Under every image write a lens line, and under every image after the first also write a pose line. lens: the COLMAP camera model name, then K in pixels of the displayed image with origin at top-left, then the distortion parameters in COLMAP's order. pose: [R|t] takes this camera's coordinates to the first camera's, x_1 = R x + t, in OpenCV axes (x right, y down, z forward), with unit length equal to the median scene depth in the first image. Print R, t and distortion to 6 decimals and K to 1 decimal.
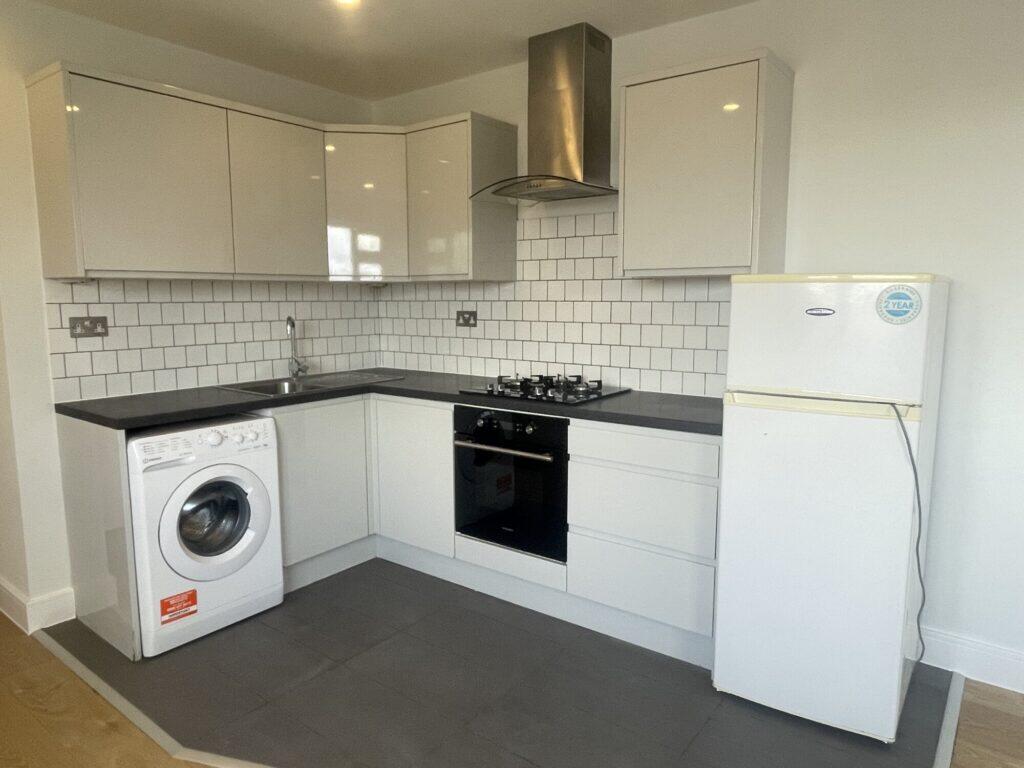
lens RADIAL K [[680.8, 0, 512.0], [0, 680.8, 384.0], [0, 0, 1]] dist [0.002747, 0.001893]
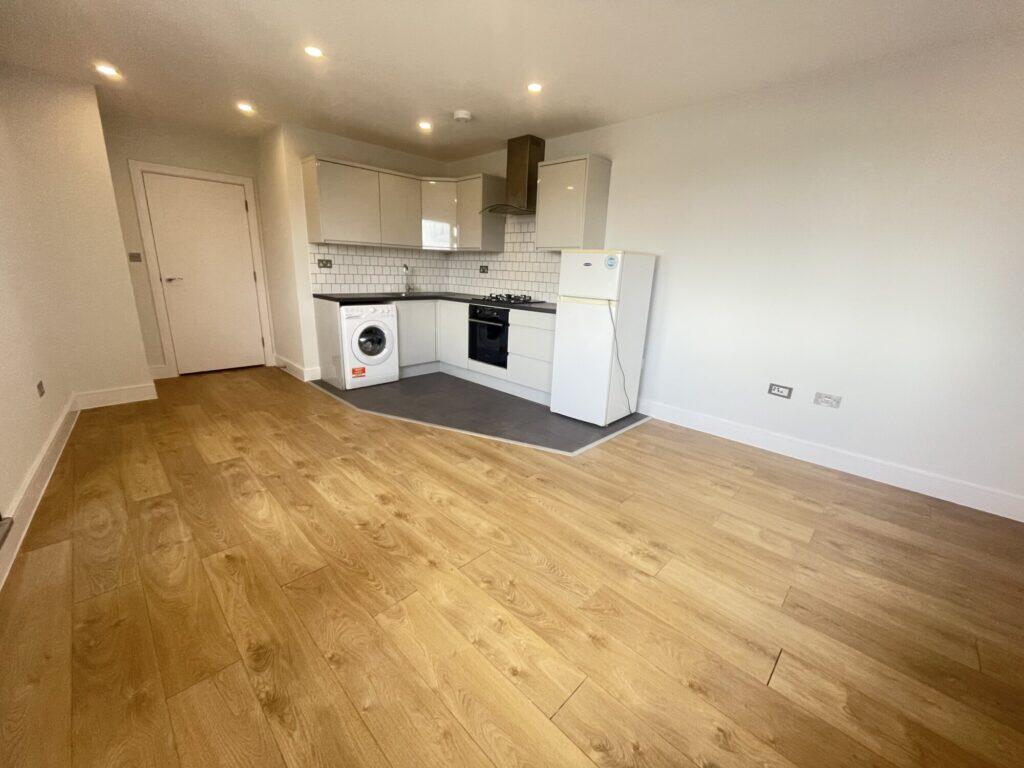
lens RADIAL K [[414.2, 0, 512.0], [0, 414.2, 384.0], [0, 0, 1]] dist [-0.000712, -0.000148]
pose [[0.991954, 0.071093, -0.104755, 0.232905], [-0.055598, 0.988008, 0.144049, 0.089071], [0.113740, -0.137065, 0.984010, -0.443654]]
